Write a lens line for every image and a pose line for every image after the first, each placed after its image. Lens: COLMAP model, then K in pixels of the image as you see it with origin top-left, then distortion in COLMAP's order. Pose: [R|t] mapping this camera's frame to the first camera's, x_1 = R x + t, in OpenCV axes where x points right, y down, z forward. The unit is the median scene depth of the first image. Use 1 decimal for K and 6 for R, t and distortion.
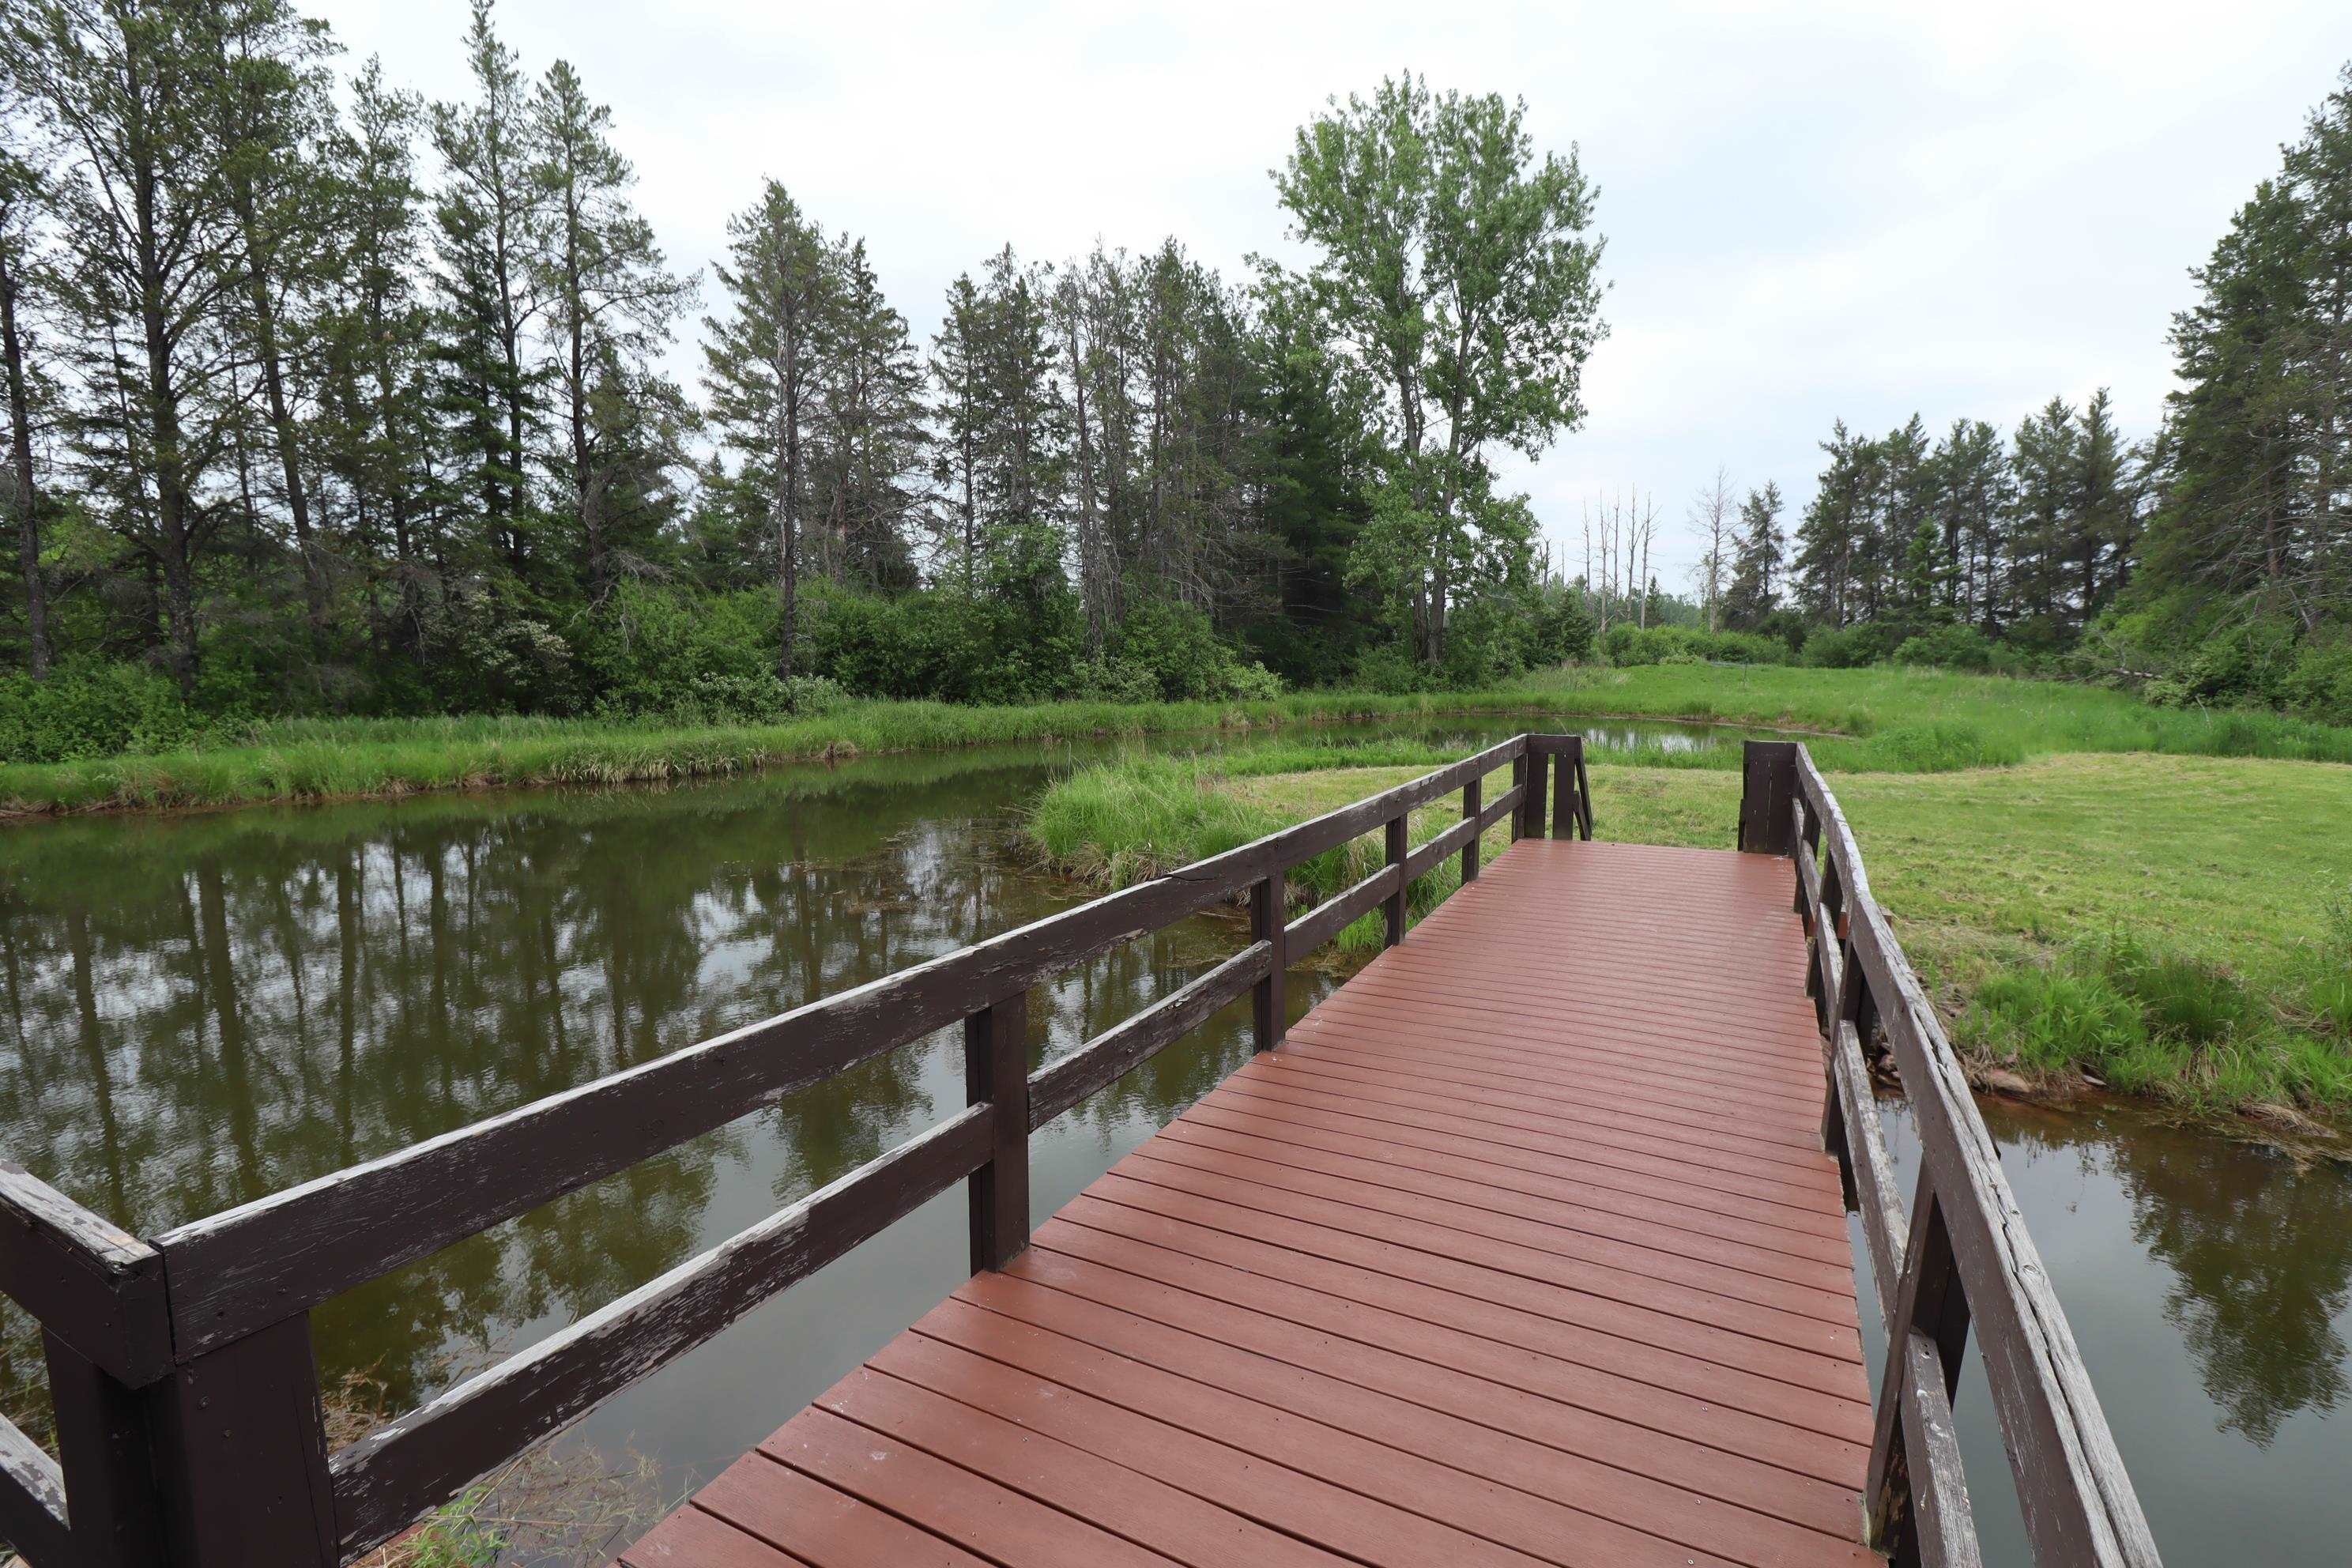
lens RADIAL K [[1104.5, 0, 1191.3], [0, 1104.5, 784.8], [0, 0, 1]] dist [0.008759, -0.016821]
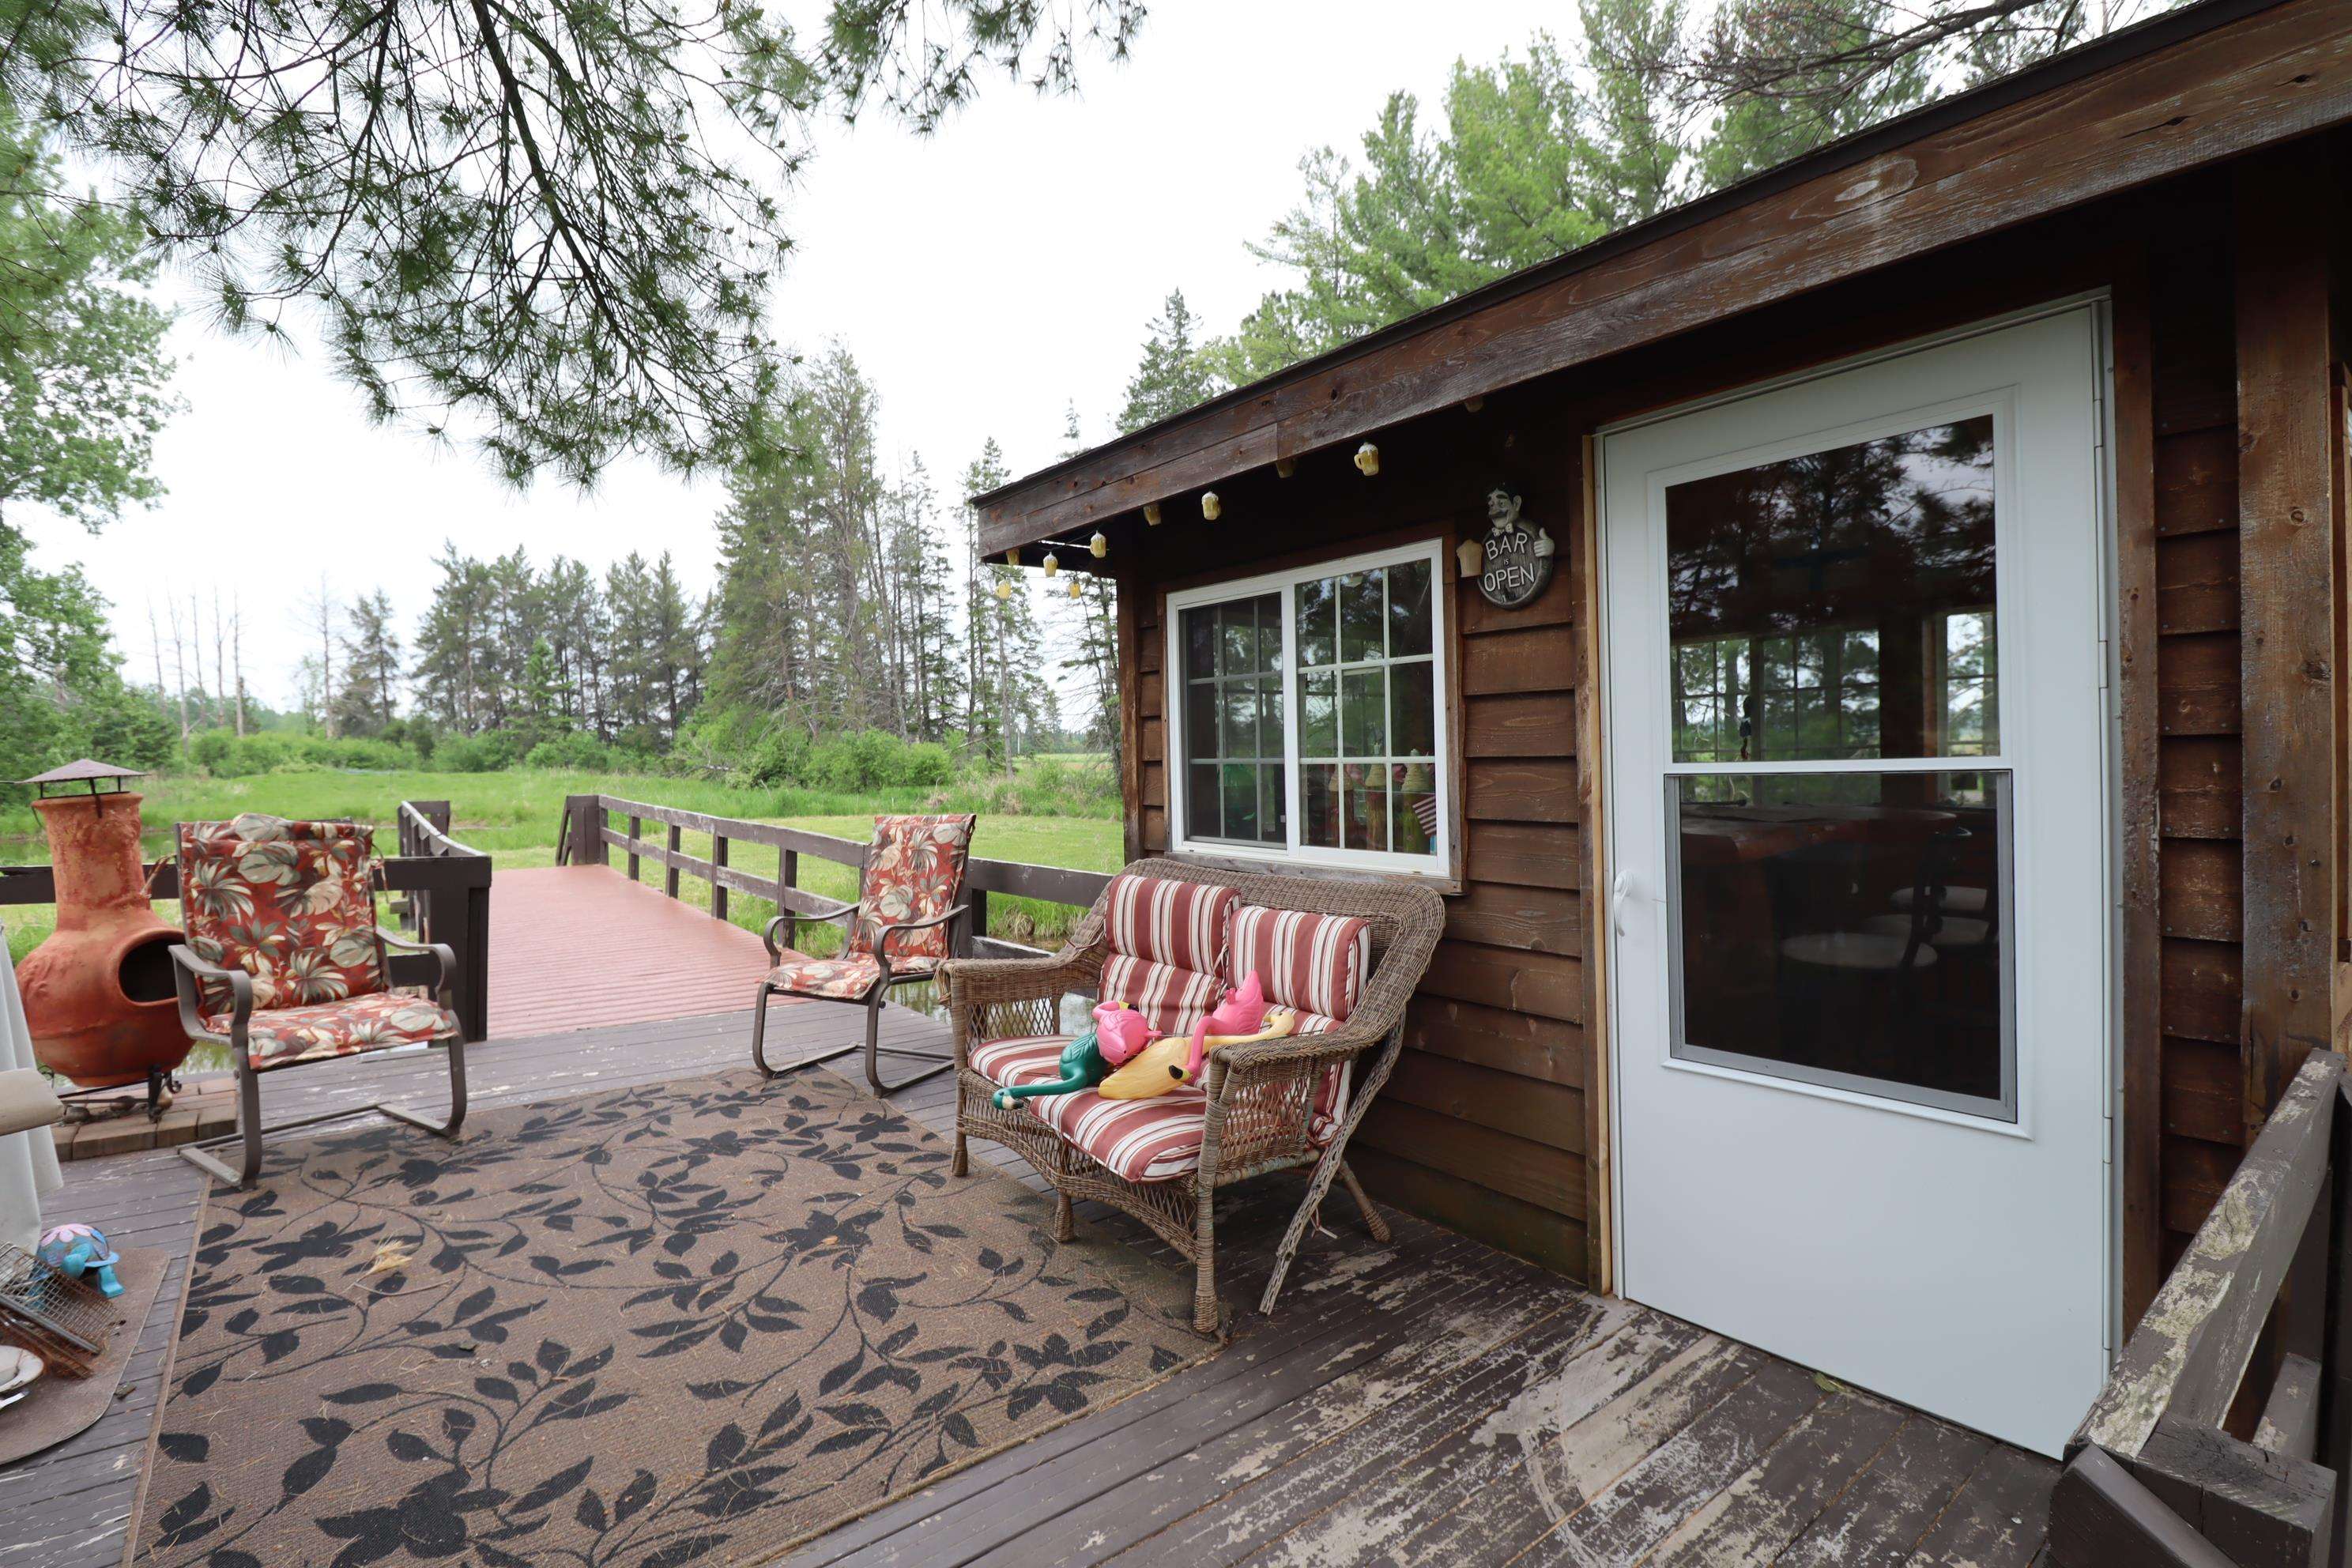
lens RADIAL K [[1102.9, 0, 1185.5], [0, 1102.9, 783.6], [0, 0, 1]] dist [0.010891, -0.015377]
pose [[0.436135, -0.034863, 0.899206, -0.080069], [0.123530, 0.992109, -0.021450, 0.013156], [-0.891362, 0.120434, 0.437000, -0.072105]]
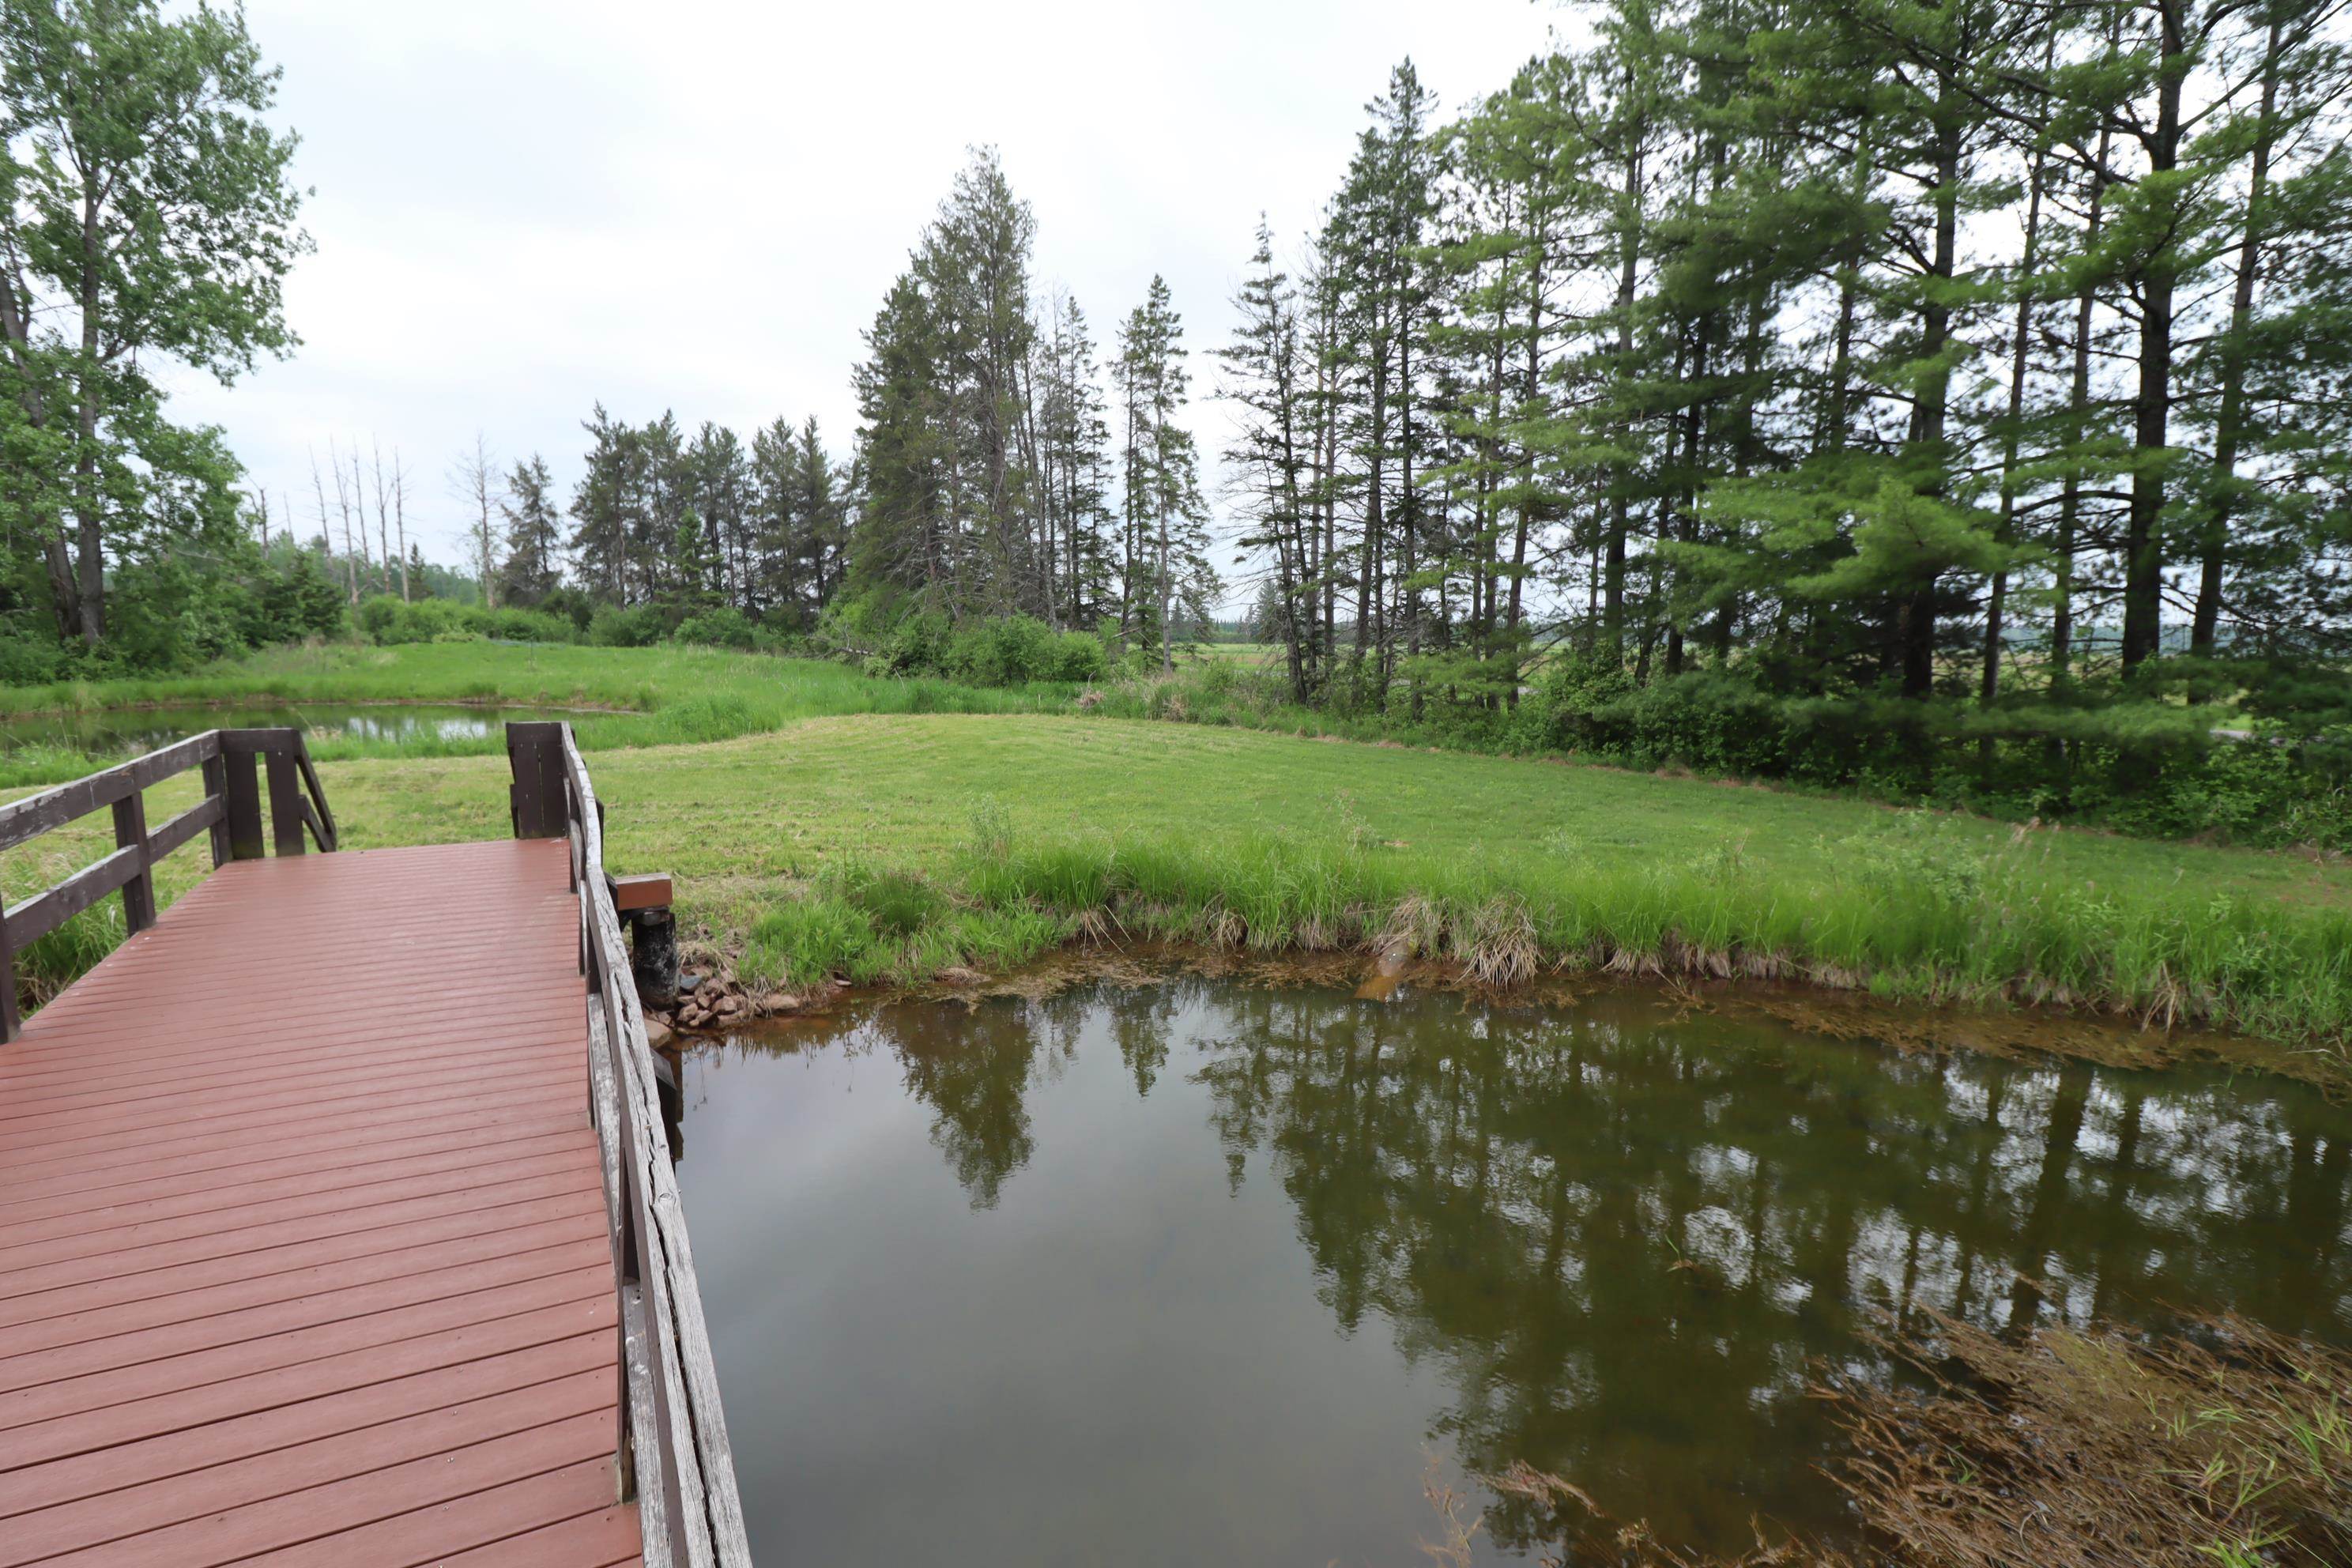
lens RADIAL K [[1102.9, 0, 1185.5], [0, 1102.9, 783.6], [0, 0, 1]] dist [0.010891, -0.015377]
pose [[0.548300, -0.101229, 0.830132, 0.003257], [0.086283, 0.994197, 0.064246, 0.000151], [-0.831819, 0.036400, 0.553852, -0.000914]]
